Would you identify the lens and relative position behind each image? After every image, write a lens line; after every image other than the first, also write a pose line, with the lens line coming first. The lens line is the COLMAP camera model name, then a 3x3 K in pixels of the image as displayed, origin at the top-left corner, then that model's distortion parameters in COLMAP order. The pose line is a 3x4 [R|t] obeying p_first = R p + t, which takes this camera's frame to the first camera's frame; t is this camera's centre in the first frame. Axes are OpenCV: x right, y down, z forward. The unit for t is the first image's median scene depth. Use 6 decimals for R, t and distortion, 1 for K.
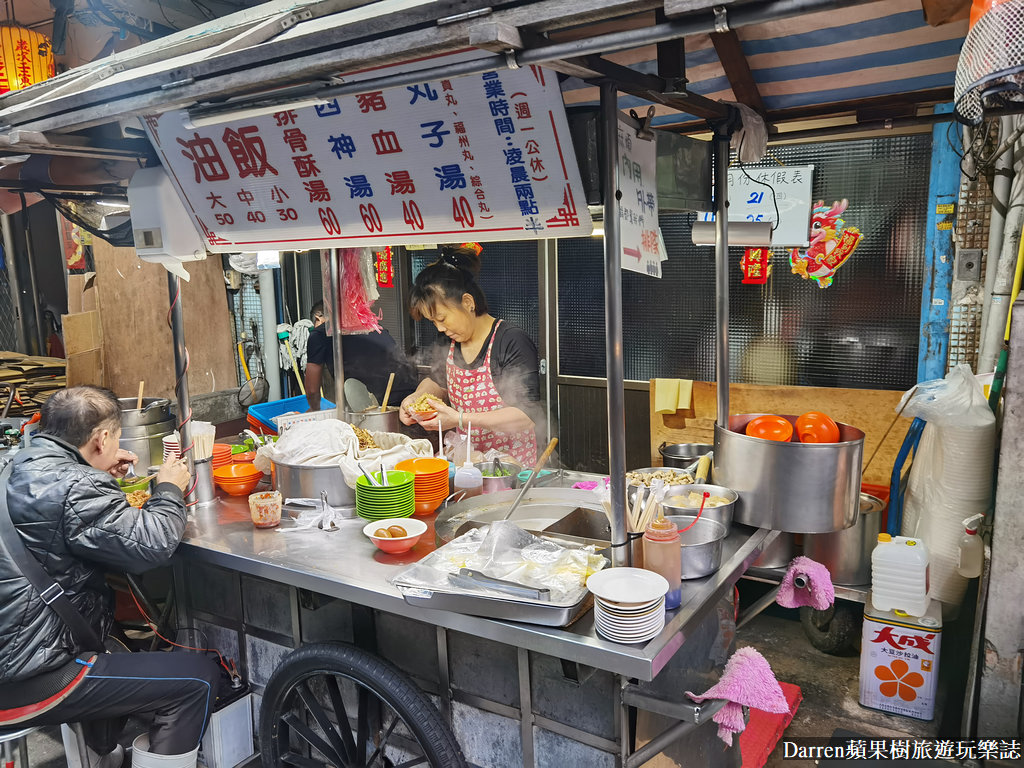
lens RADIAL K [[822.0, 0, 512.0], [0, 822.0, 384.0], [0, 0, 1]] dist [-0.043093, 0.192981]
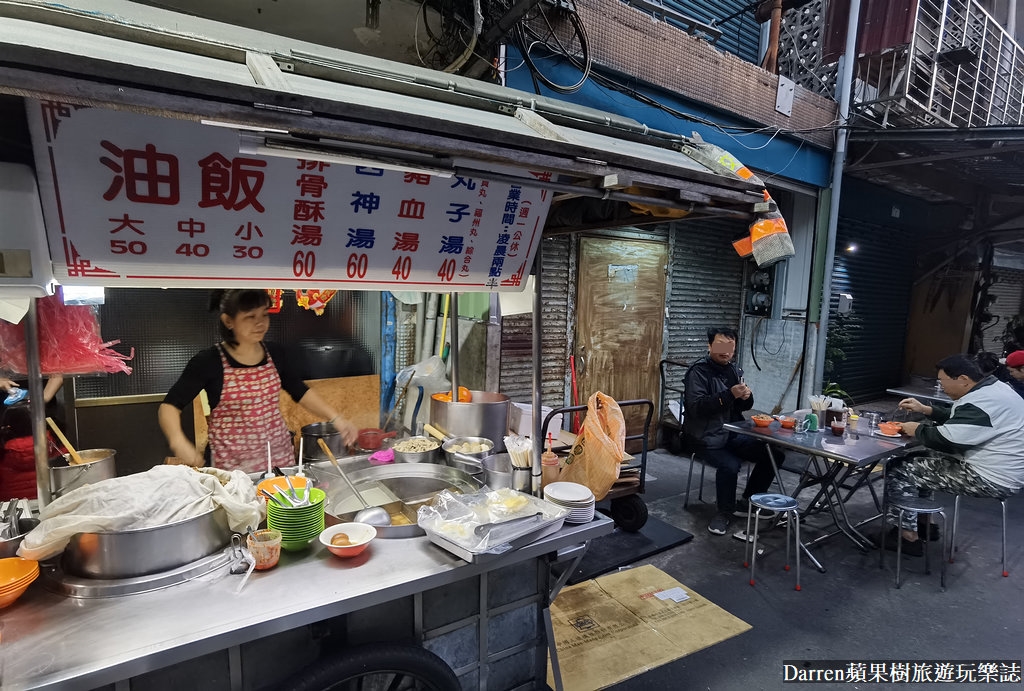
lens RADIAL K [[528.9, 0, 504.3], [0, 528.9, 348.4], [0, 0, 1]] dist [-0.011171, 0.000232]
pose [[0.428847, -0.066719, 0.900910, -0.724418], [0.104170, 0.994269, 0.024046, -0.080046], [-0.897351, 0.083536, 0.433339, 0.480625]]
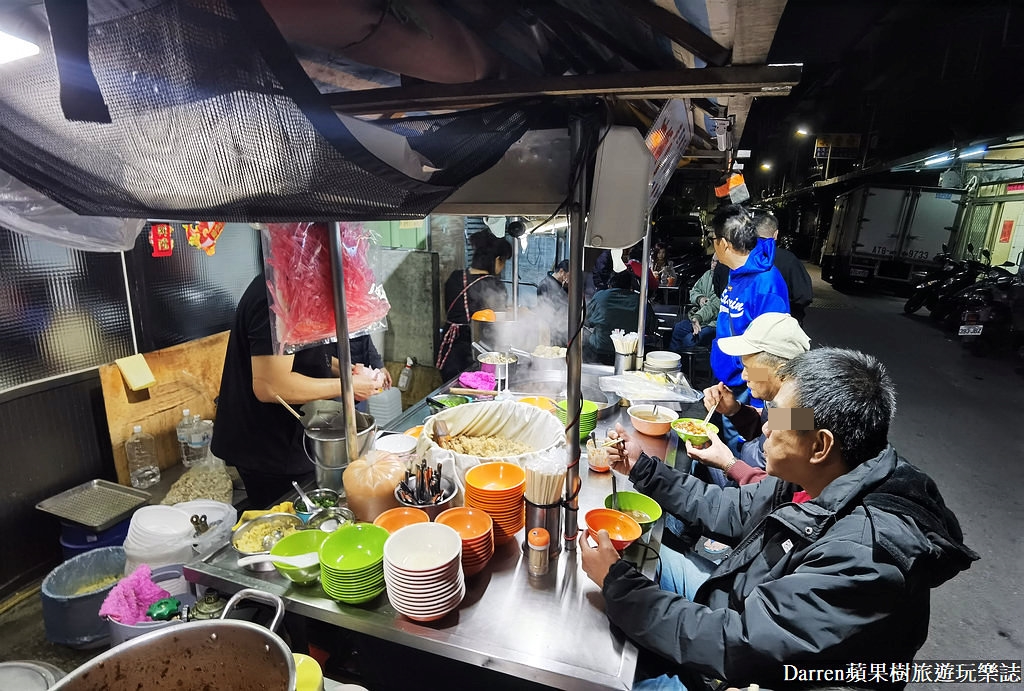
lens RADIAL K [[540.0, 0, 512.0], [0, 540.0, 345.5], [0, 0, 1]] dist [-0.068378, 0.021597]
pose [[-0.232869, -0.211405, 0.949252, -1.030672], [0.138469, 0.958934, 0.247530, -0.226620], [-0.962600, 0.189084, -0.194033, 1.368546]]
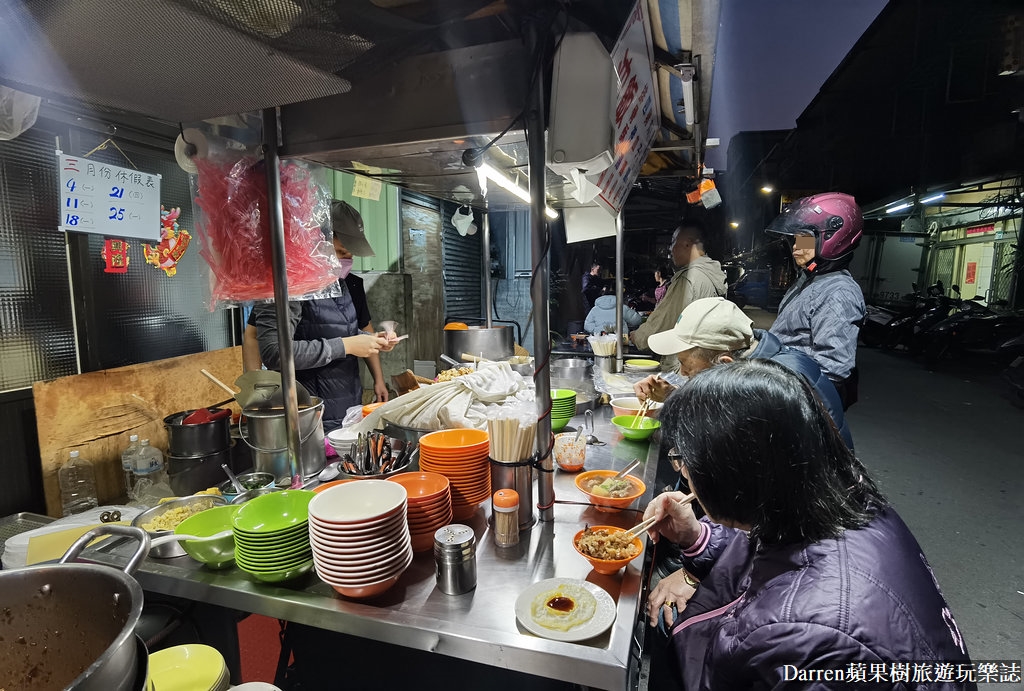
lens RADIAL K [[531.7, 0, 512.0], [0, 531.7, 345.5], [0, 0, 1]] dist [-0.049271, 0.018414]
pose [[-0.264531, -0.093182, 0.959865, -0.978681], [0.162542, 0.976774, 0.139618, -0.077803], [-0.950581, 0.192951, -0.243241, 1.351191]]
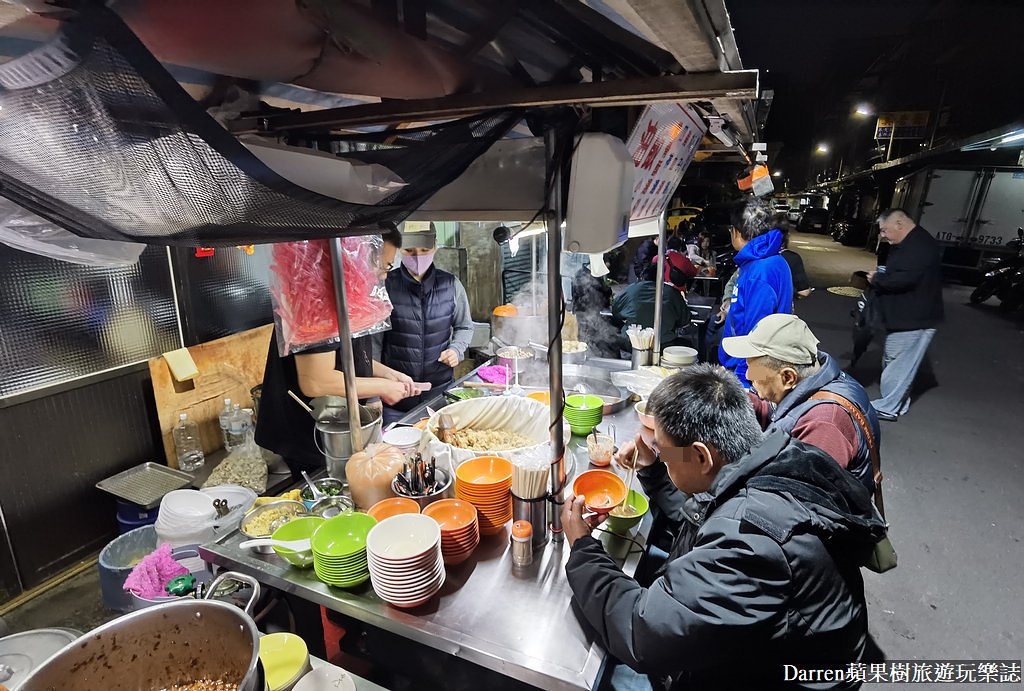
lens RADIAL K [[531.7, 0, 512.0], [0, 531.7, 345.5], [0, 0, 1]] dist [-0.049271, 0.018414]
pose [[-0.146554, -0.231650, 0.961696, -1.057854], [0.157964, 0.954237, 0.253926, -0.233535], [-0.976509, 0.189128, -0.103255, 1.295856]]
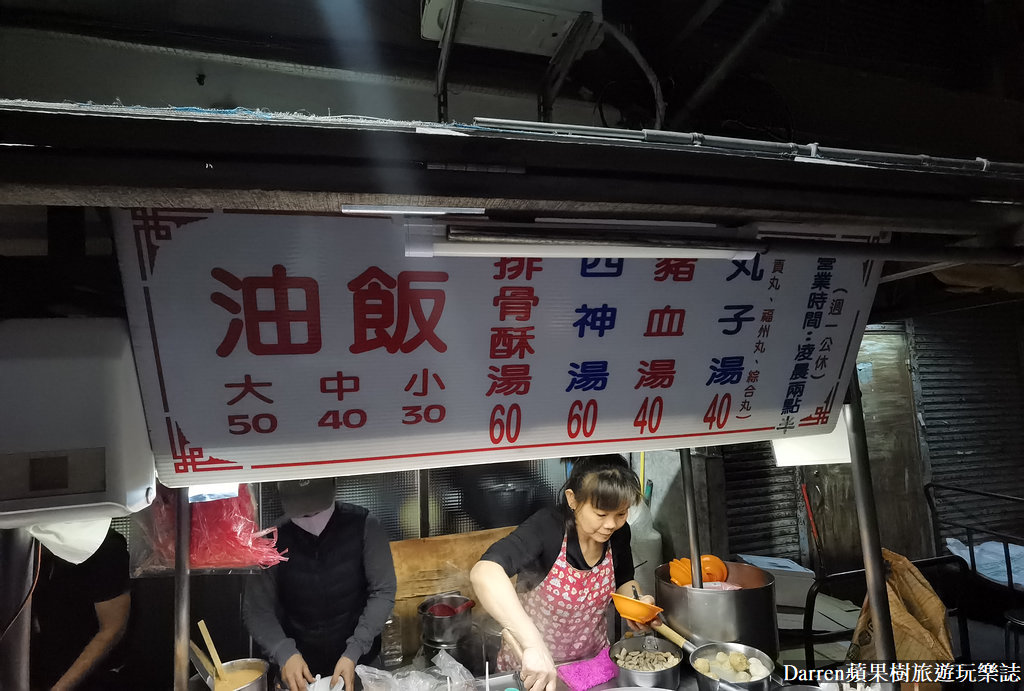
lens RADIAL K [[524.1, 0, 507.7], [0, 524.1, 340.1], [0, 0, 1]] dist [-0.030160, 0.001757]
pose [[0.673927, 0.082473, 0.734180, -0.532257], [0.142514, 0.960573, -0.238723, -0.161244], [-0.724922, 0.265513, 0.635603, 0.704141]]
